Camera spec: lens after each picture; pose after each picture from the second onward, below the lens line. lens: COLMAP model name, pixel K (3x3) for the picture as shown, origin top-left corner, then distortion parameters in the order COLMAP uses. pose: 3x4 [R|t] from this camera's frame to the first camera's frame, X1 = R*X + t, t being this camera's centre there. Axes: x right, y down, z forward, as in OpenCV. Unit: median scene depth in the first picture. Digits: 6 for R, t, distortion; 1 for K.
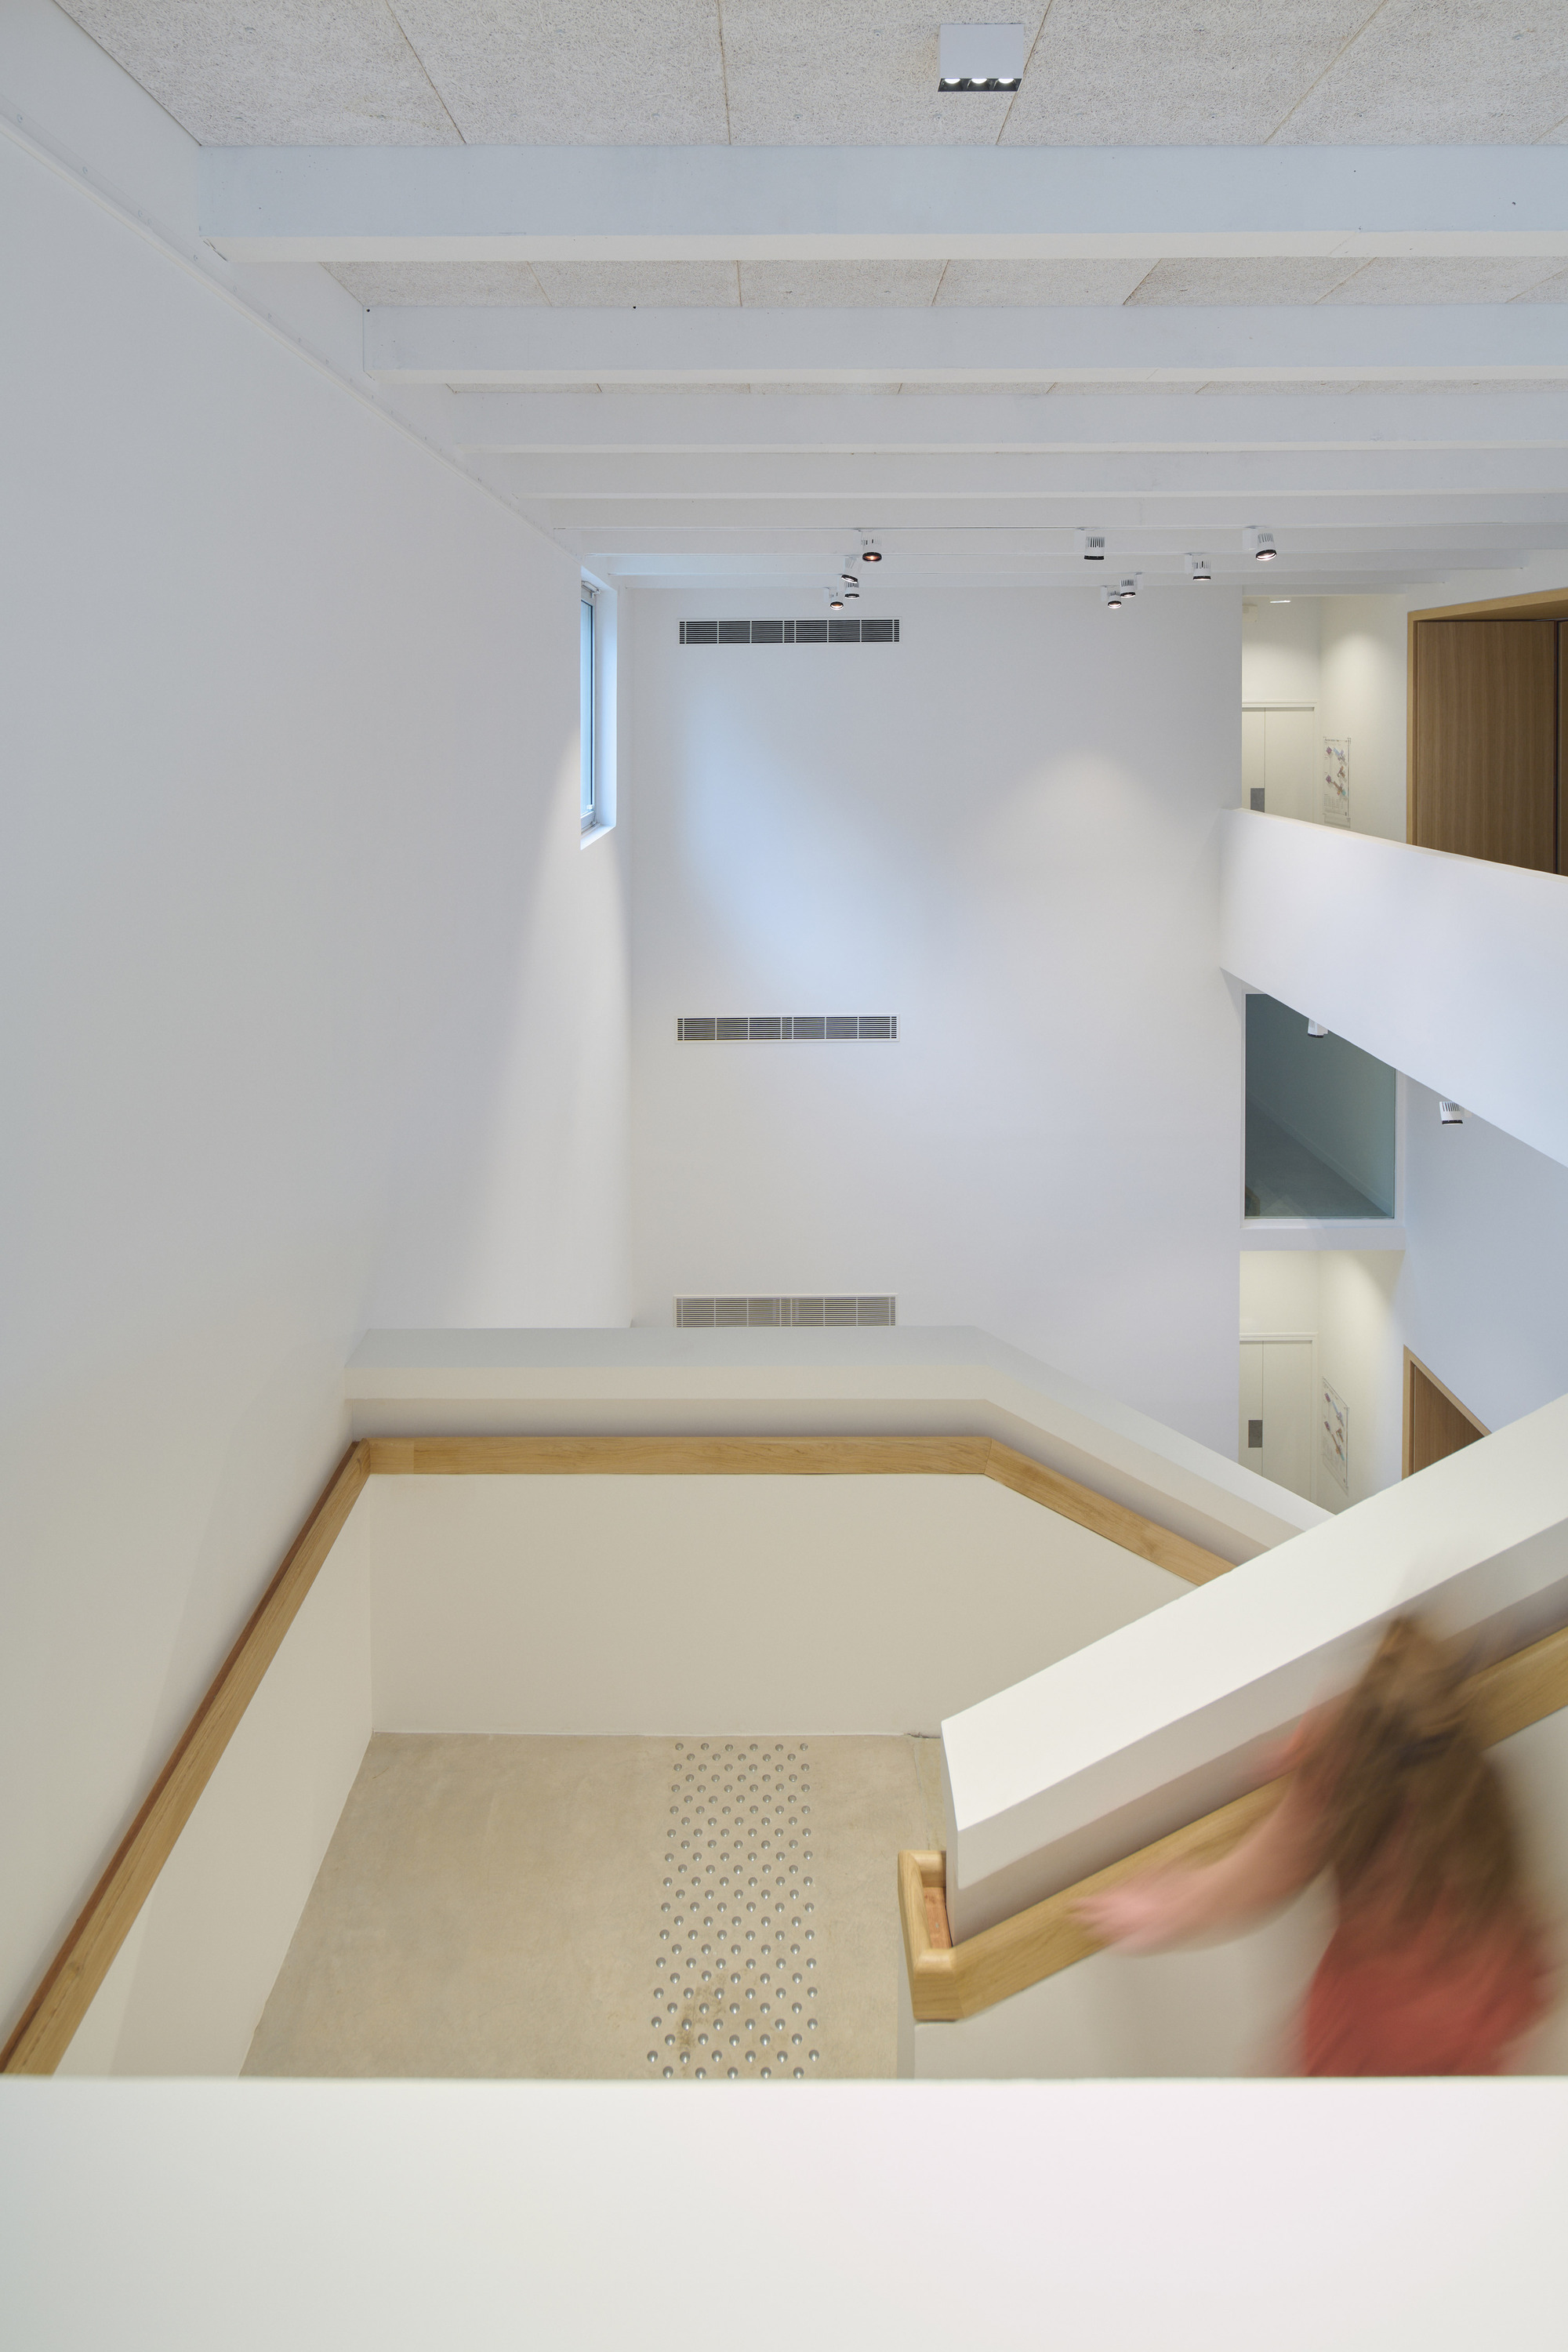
lens RADIAL K [[1701.2, 0, 782.9], [0, 1701.2, 1178.9], [0, 0, 1]] dist [0.000923, -0.000221]
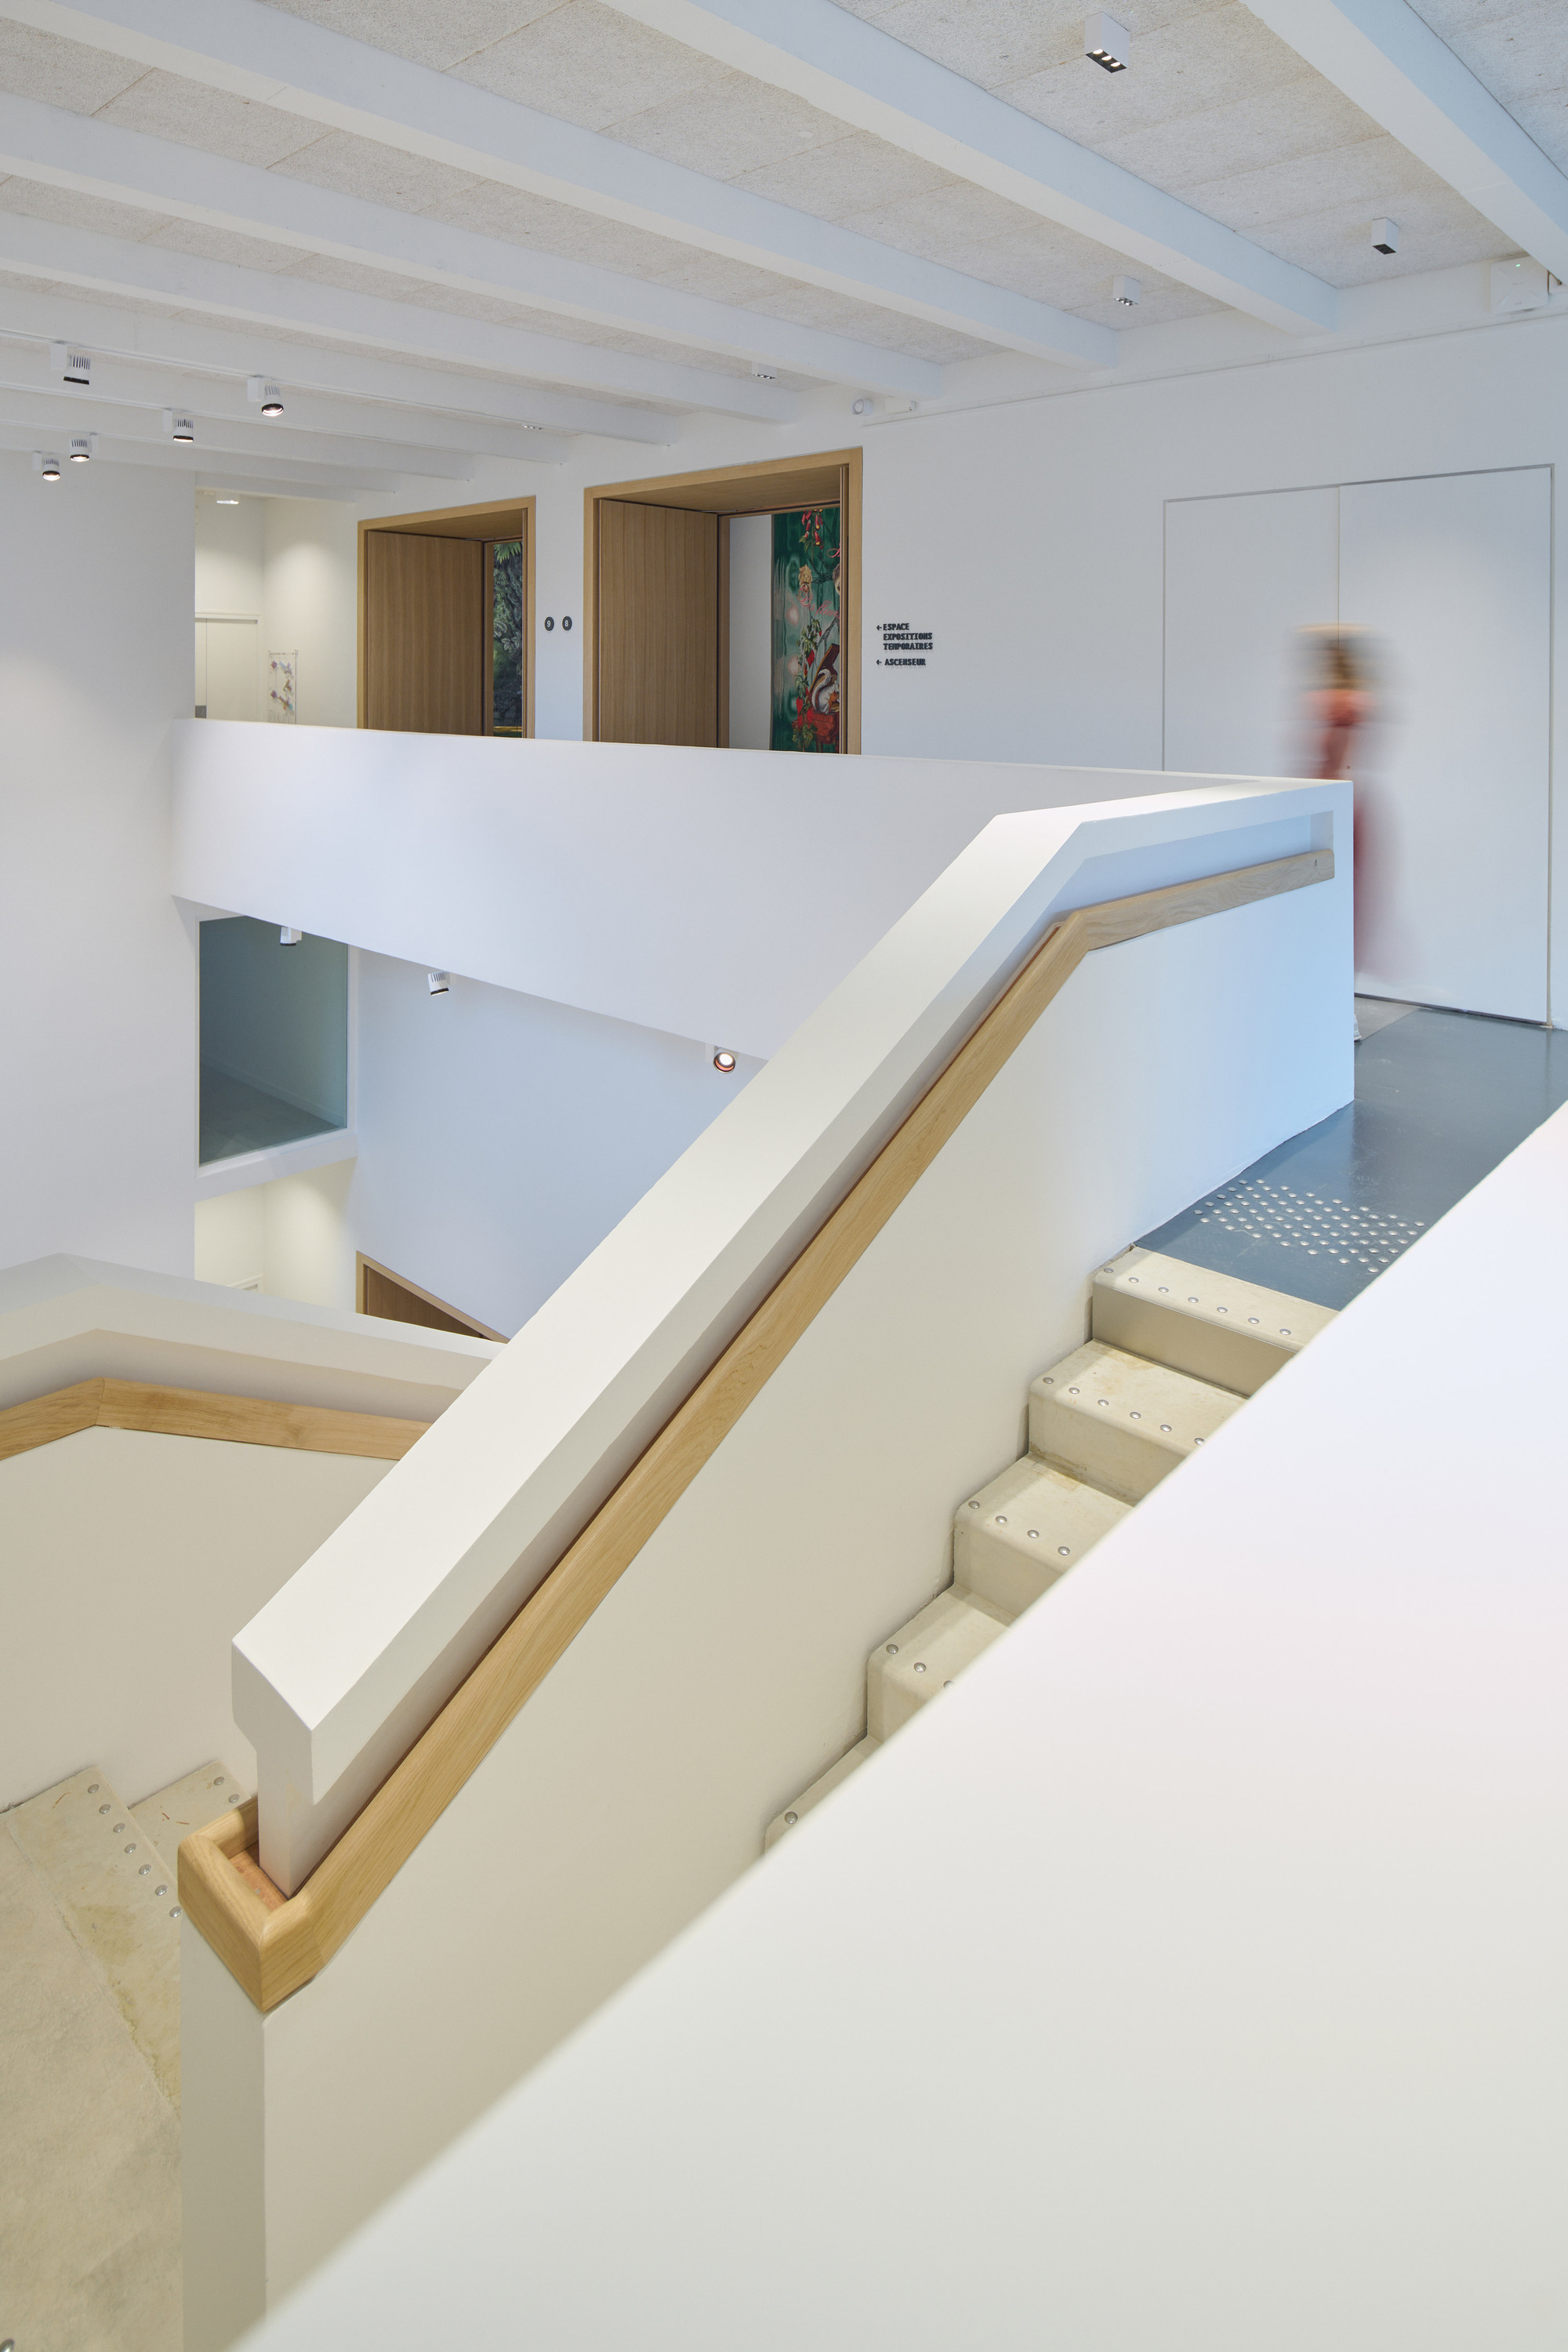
lens RADIAL K [[1294.1, 0, 783.3], [0, 1294.1, 1175.2], [0, 0, 1]] dist [-0.006614, 0.001215]
pose [[0.548800, -0.155173, 0.821425, -0.239330], [0.261289, 0.965229, 0.007769, 0.149056], [-0.794070, 0.210365, 0.570263, 0.331940]]
